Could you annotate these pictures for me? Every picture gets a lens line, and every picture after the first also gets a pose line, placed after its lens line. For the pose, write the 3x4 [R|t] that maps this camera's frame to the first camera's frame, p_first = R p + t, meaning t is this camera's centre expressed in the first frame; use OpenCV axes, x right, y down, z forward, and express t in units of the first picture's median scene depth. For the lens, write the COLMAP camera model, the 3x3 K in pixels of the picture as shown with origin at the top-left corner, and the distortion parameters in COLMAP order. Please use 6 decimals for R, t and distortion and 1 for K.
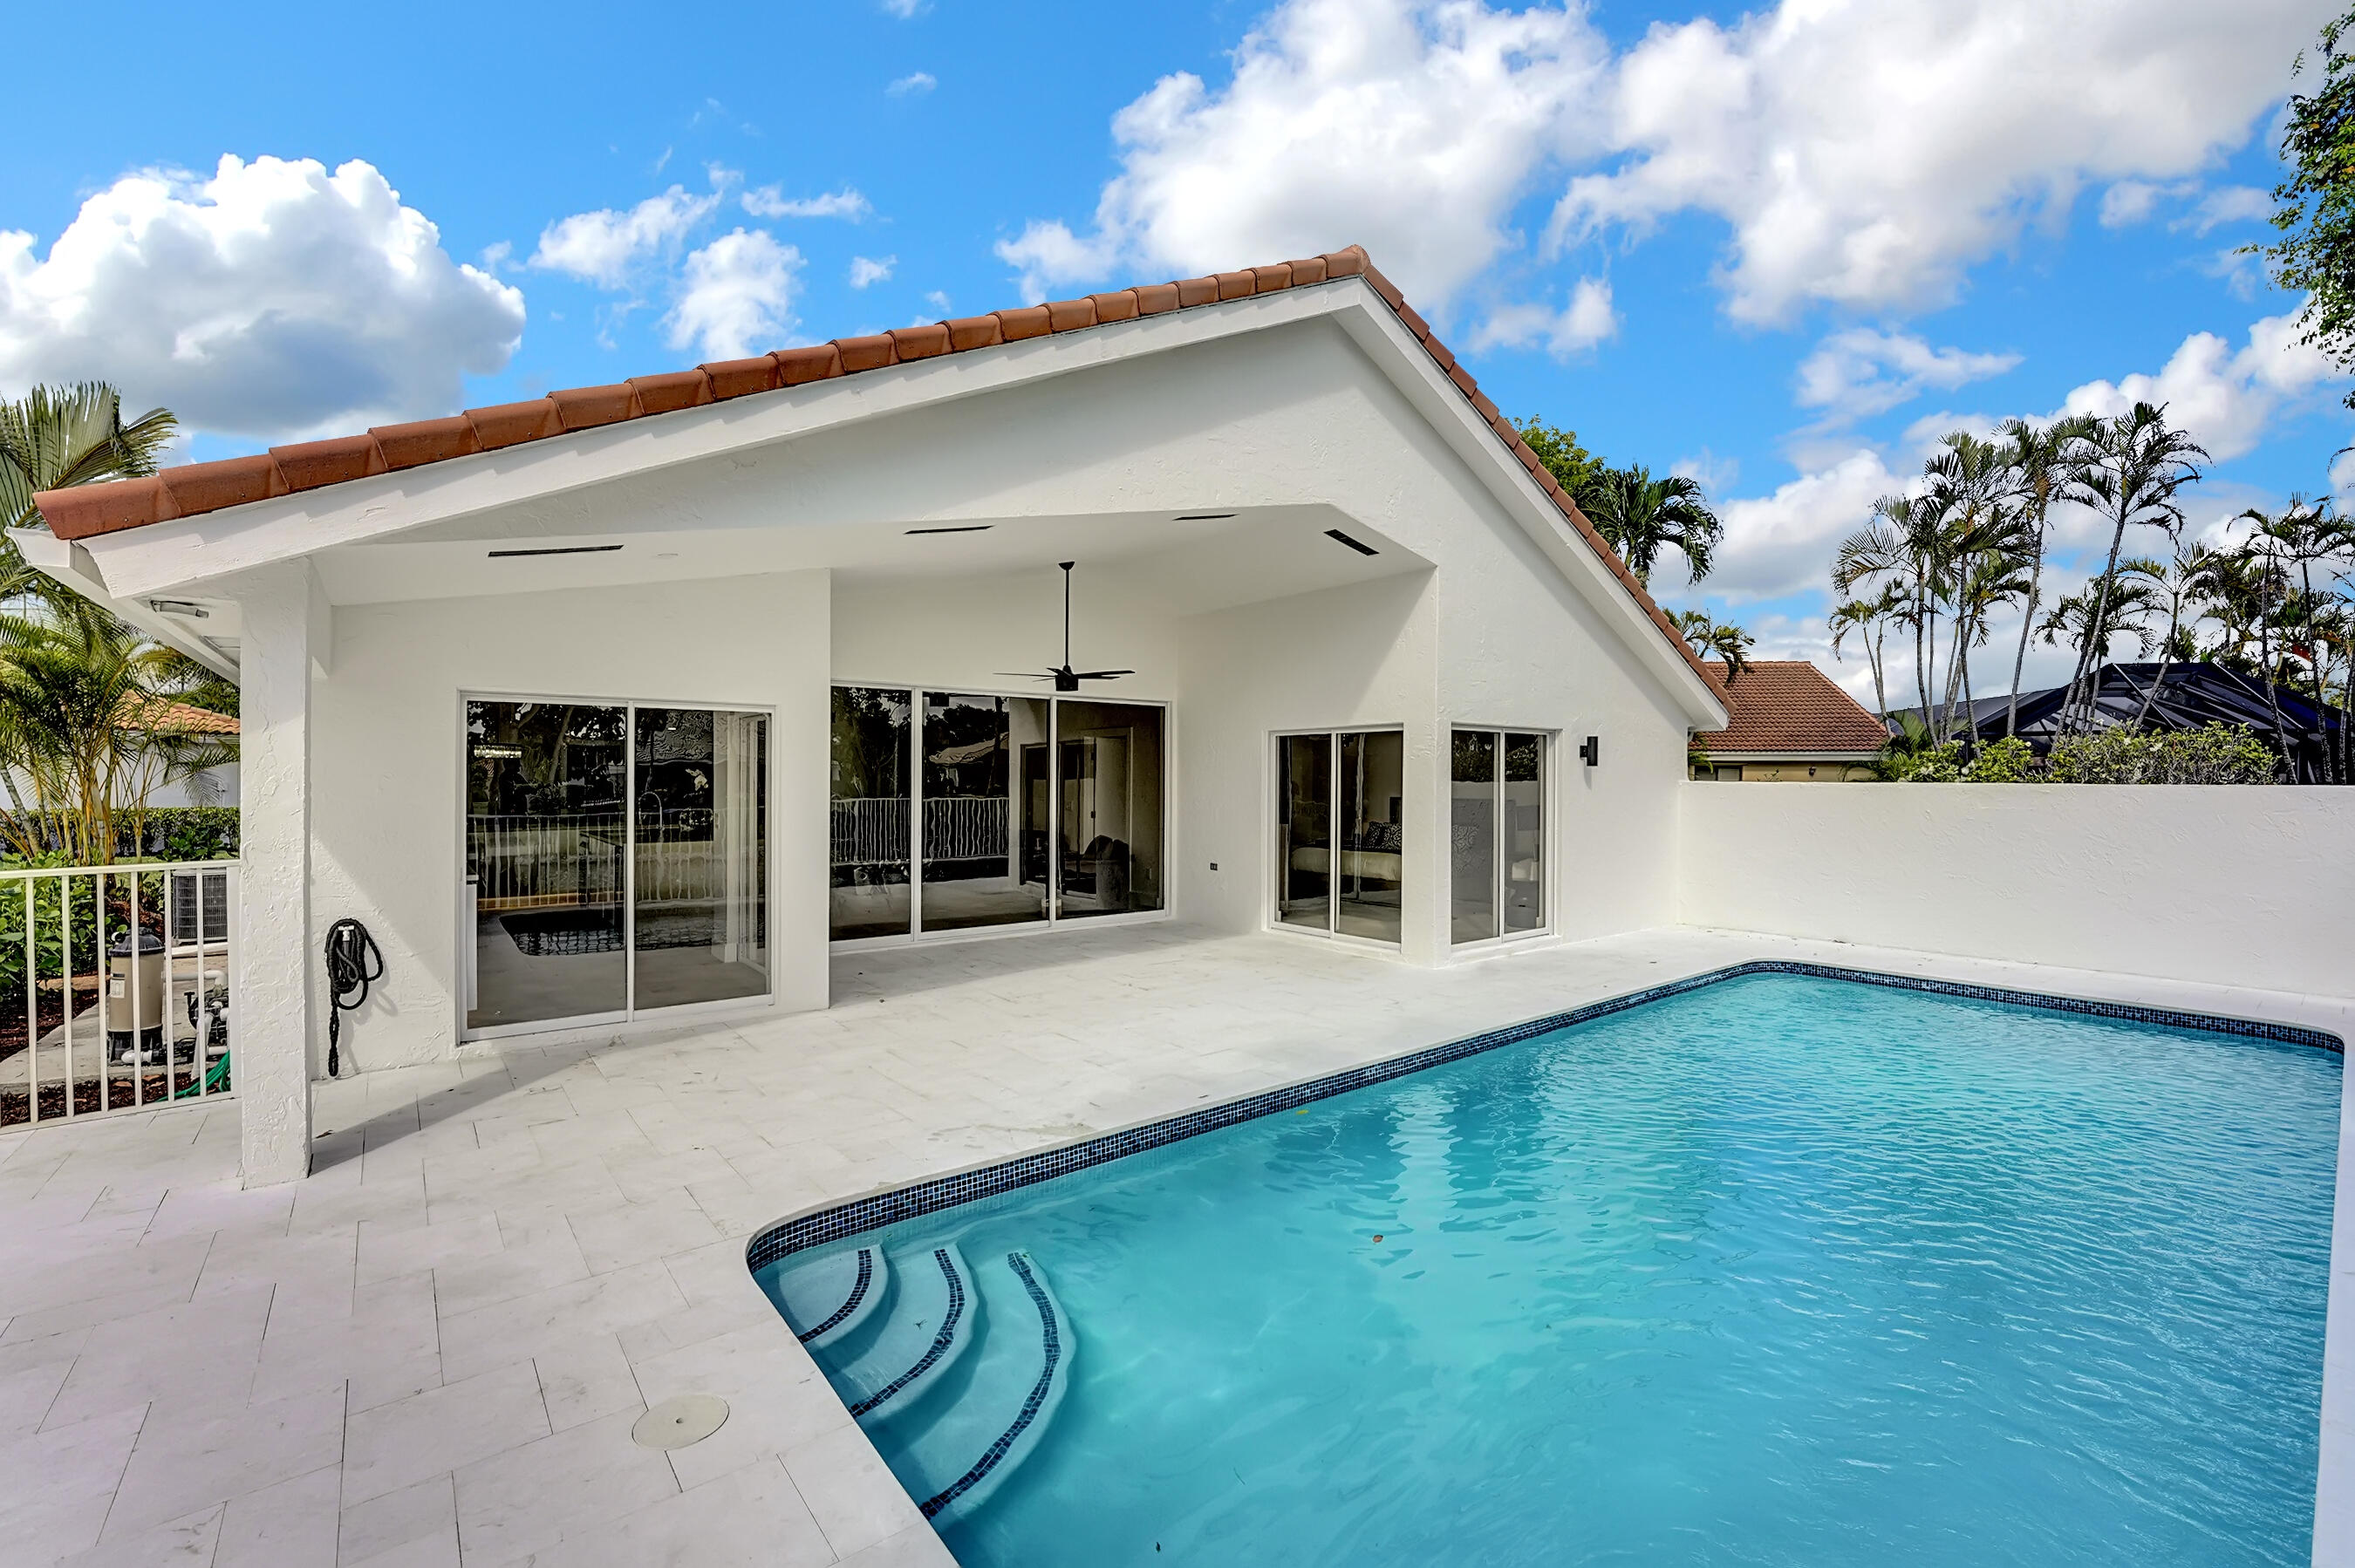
lens RADIAL K [[970.5, 0, 1187.5], [0, 970.5, 784.9], [0, 0, 1]] dist [-0.024268, 0.000960]
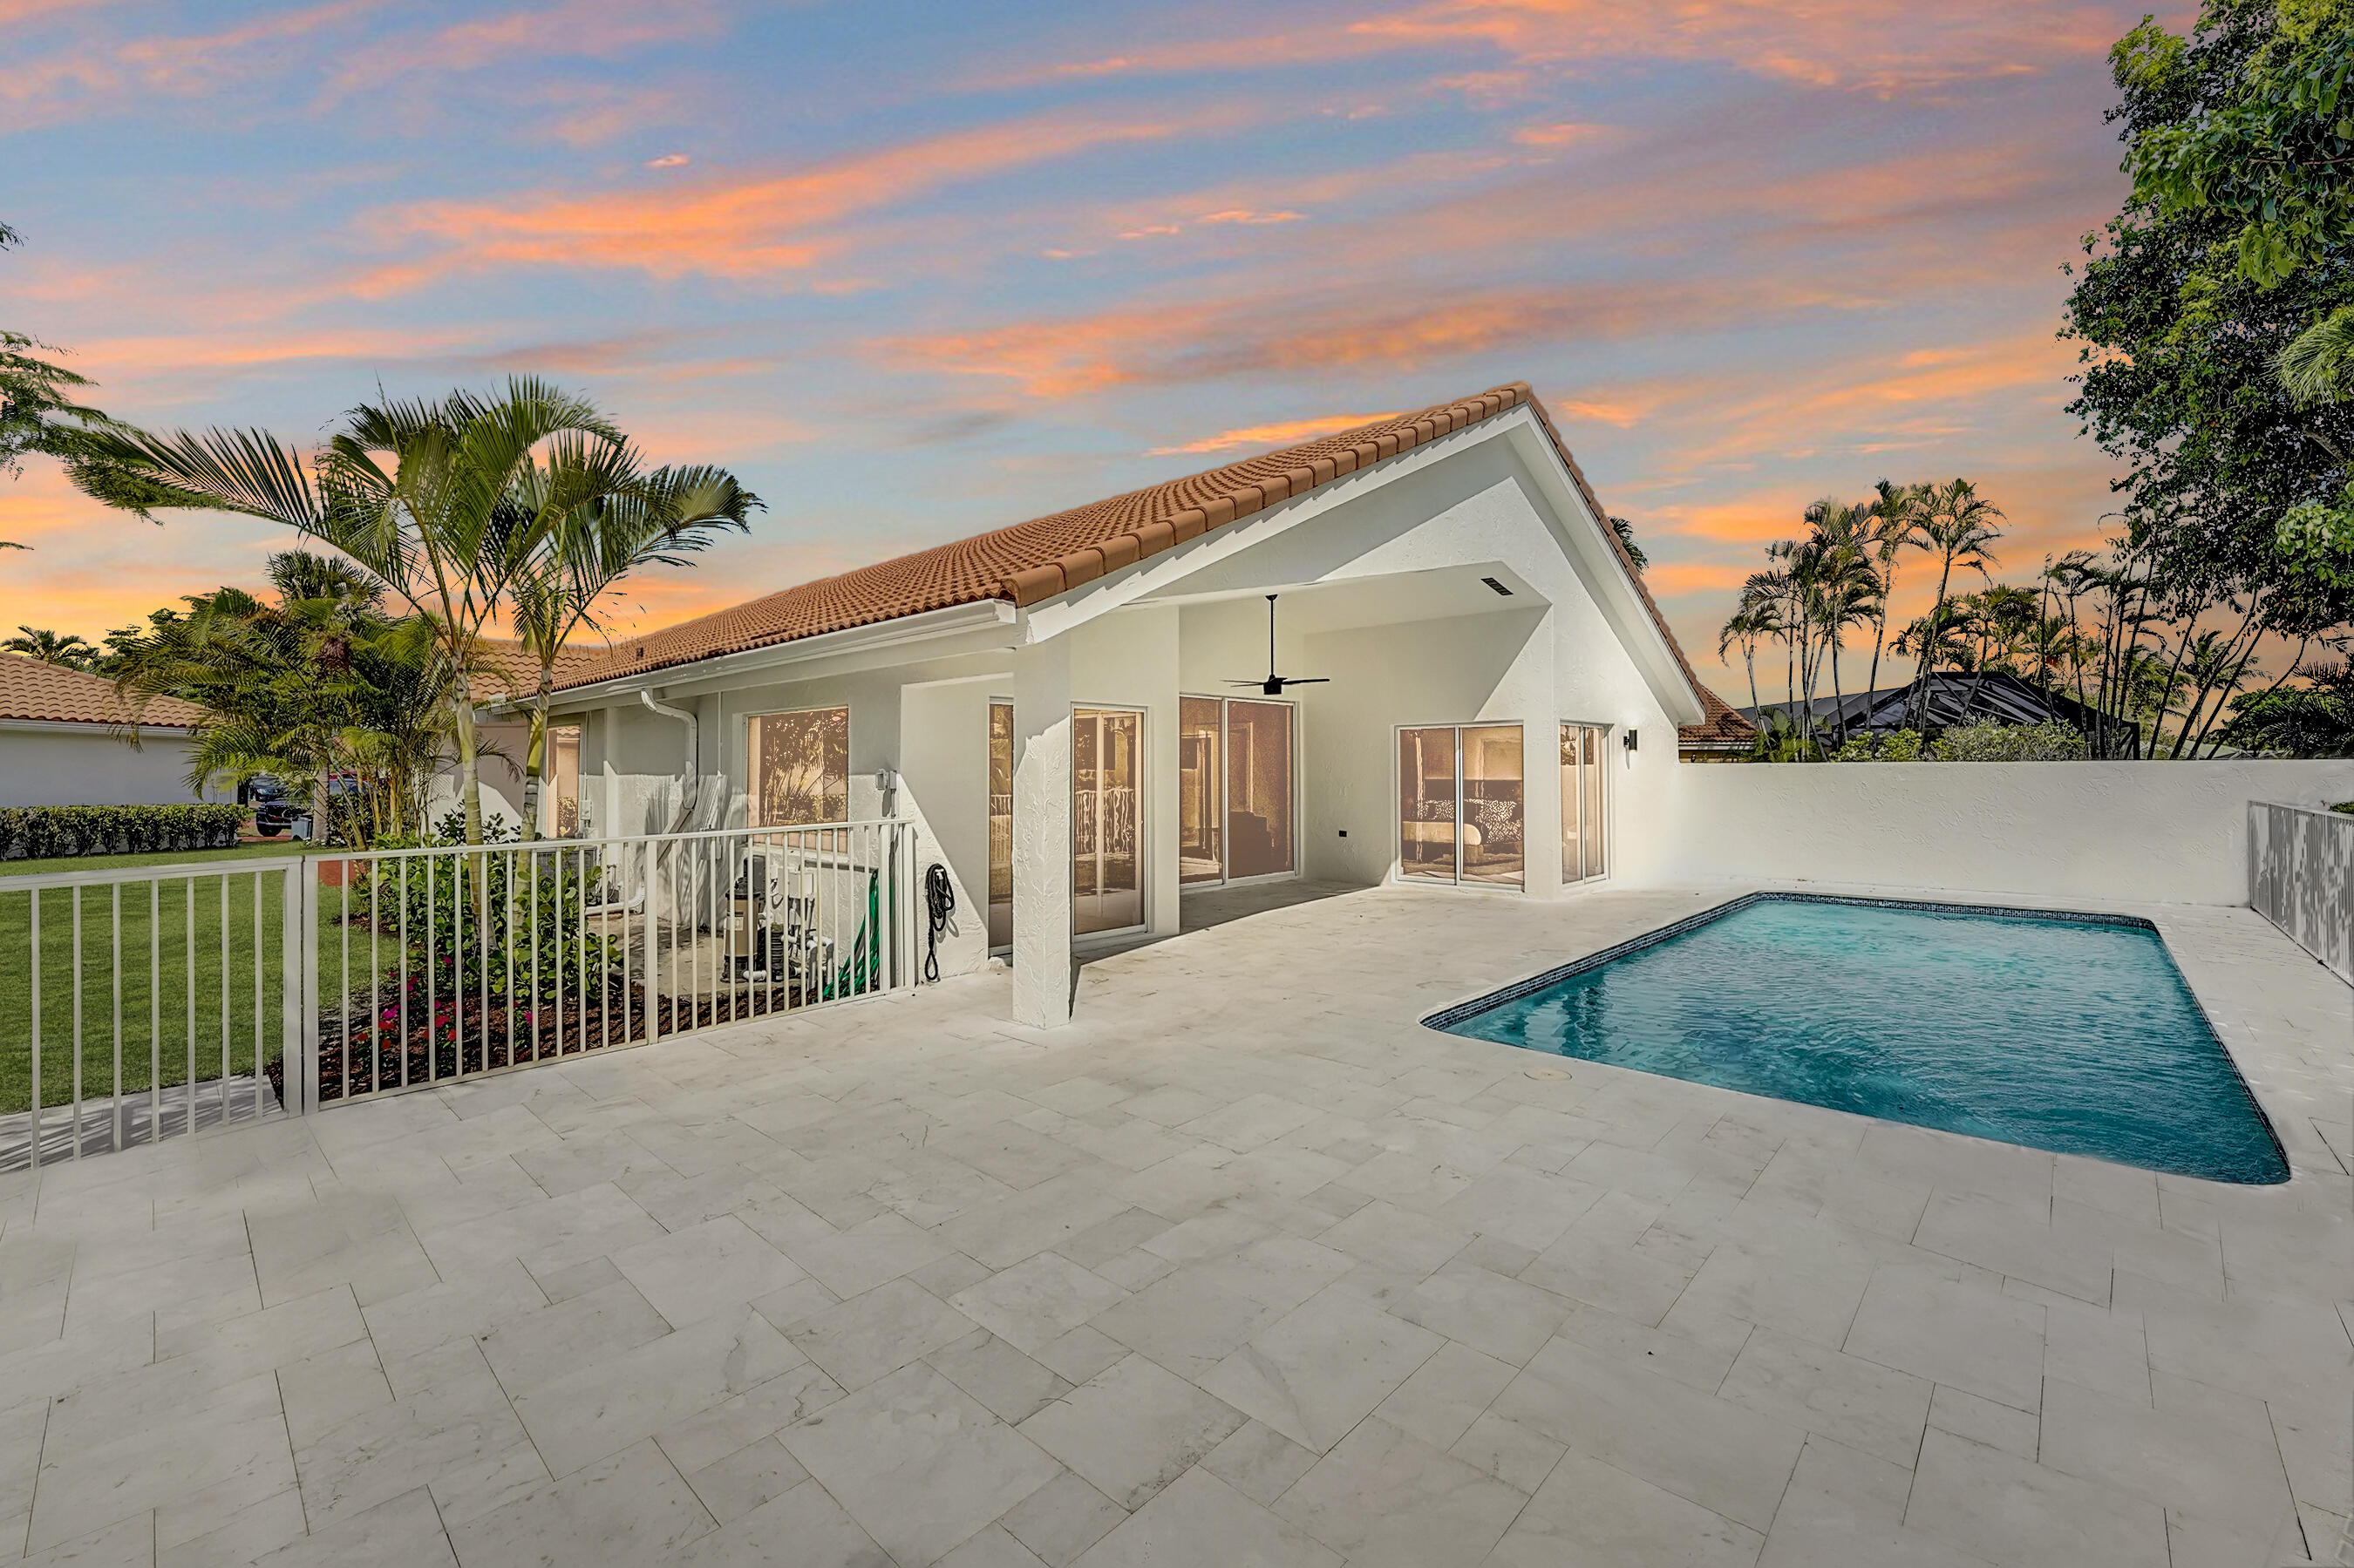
lens RADIAL K [[970.1, 0, 1166.1], [0, 970.1, 766.0], [0, 0, 1]] dist [-0.024268, 0.000960]
pose [[0.989999, -0.006242, 0.140933, -0.375050], [0.007843, 0.999911, -0.010811, 0.008441], [-0.140853, 0.011808, 0.989960, -0.210102]]
